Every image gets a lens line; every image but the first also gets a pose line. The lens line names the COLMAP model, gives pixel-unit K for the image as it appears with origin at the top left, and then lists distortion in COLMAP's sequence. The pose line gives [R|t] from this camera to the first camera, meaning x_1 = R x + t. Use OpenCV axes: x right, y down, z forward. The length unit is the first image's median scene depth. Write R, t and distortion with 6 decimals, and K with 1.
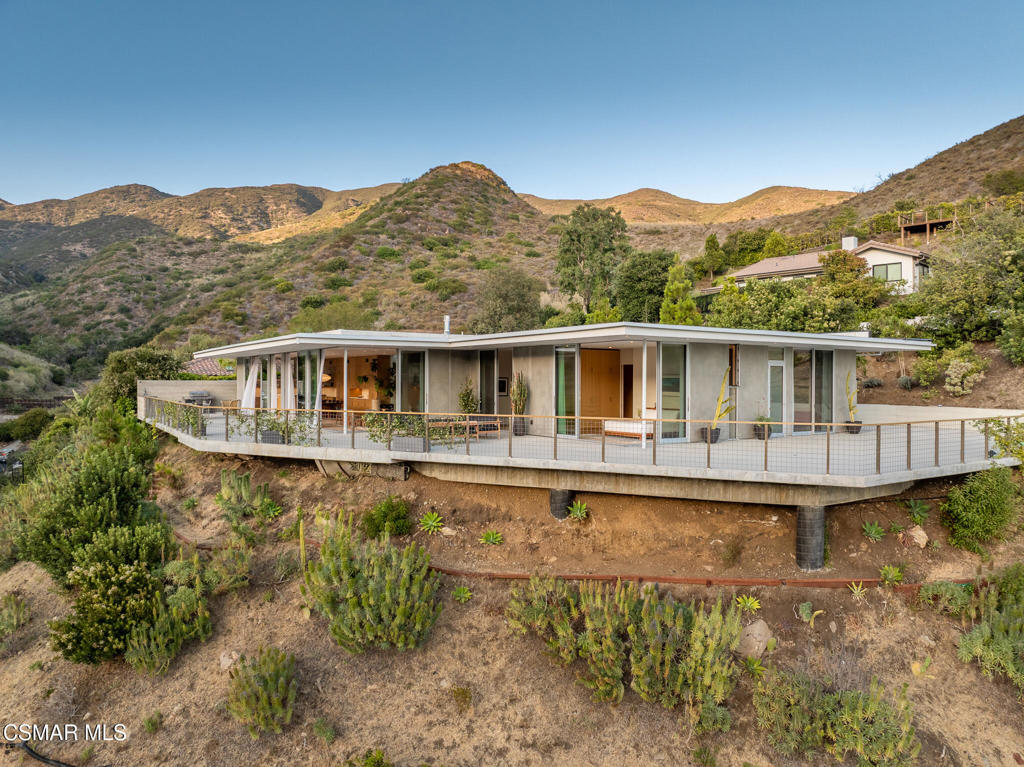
lens RADIAL K [[720.0, 0, 508.0], [0, 720.0, 372.9], [0, 0, 1]] dist [-0.040966, 0.006326]
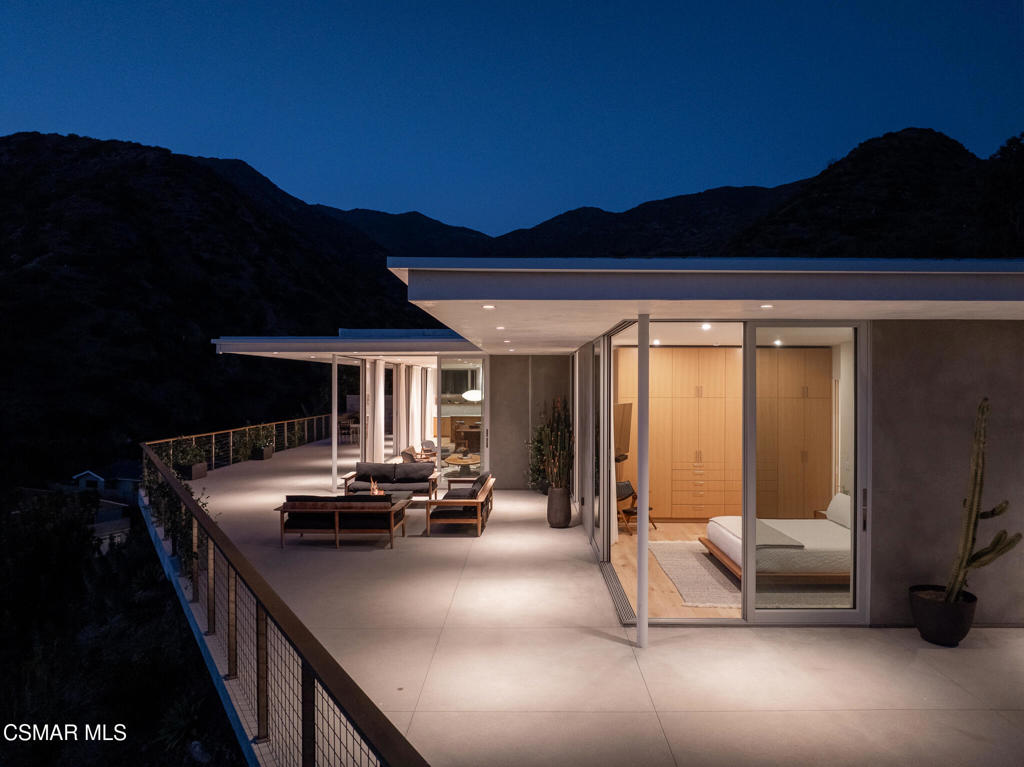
lens RADIAL K [[720.0, 0, 512.8], [0, 720.0, 374.2], [0, 0, 1]] dist [-0.040966, 0.006326]
pose [[0.829833, -0.008909, -0.557941, 0.071540], [0.007039, 0.999960, -0.005499, -0.004115], [0.557968, 0.000636, 0.829862, 0.152939]]
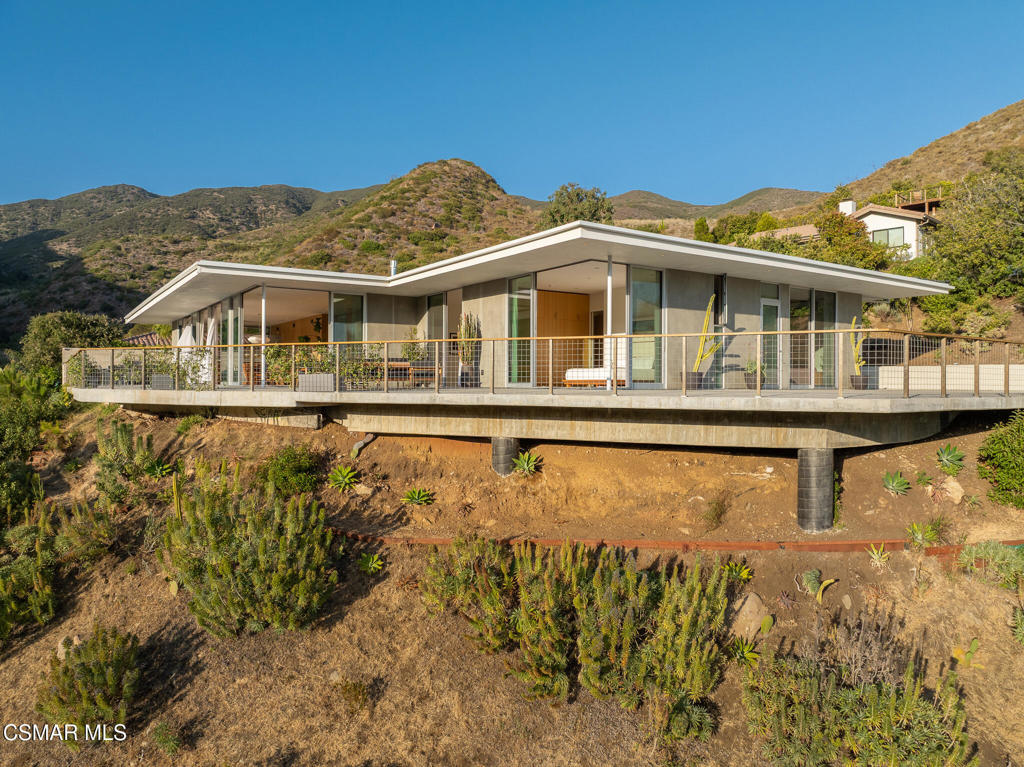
lens RADIAL K [[720.0, 0, 508.4], [0, 720.0, 379.3], [0, 0, 1]] dist [-0.040966, 0.006326]
pose [[0.999928, 0.001251, 0.011950, 0.014339], [-0.001302, 0.999990, 0.004306, 0.019591], [-0.011944, -0.004322, 0.999919, 0.040971]]
